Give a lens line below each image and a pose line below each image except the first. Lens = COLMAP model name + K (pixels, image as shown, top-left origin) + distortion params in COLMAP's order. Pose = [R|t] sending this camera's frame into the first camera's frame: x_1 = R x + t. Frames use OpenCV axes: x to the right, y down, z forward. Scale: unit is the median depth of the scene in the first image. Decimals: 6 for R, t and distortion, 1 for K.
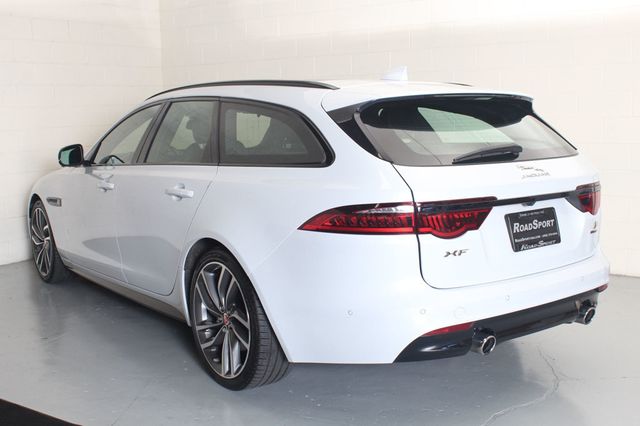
lens RADIAL K [[740.7, 0, 324.0], [0, 740.7, 208.4], [0, 0, 1]] dist [-0.050315, 0.000000]
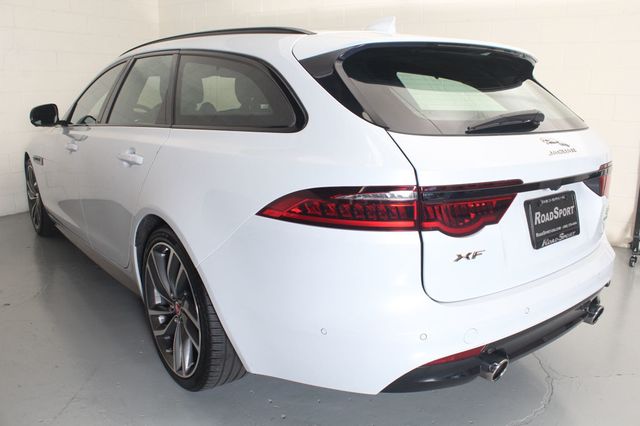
lens RADIAL K [[526.5, 0, 319.6], [0, 526.5, 212.8], [0, 0, 1]] dist [-0.096000, 0.008684]
pose [[0.999141, 0.021651, 0.035328, 0.009016], [-0.024978, 0.995008, 0.096623, -0.025223], [-0.033059, -0.097423, 0.994694, 0.432226]]
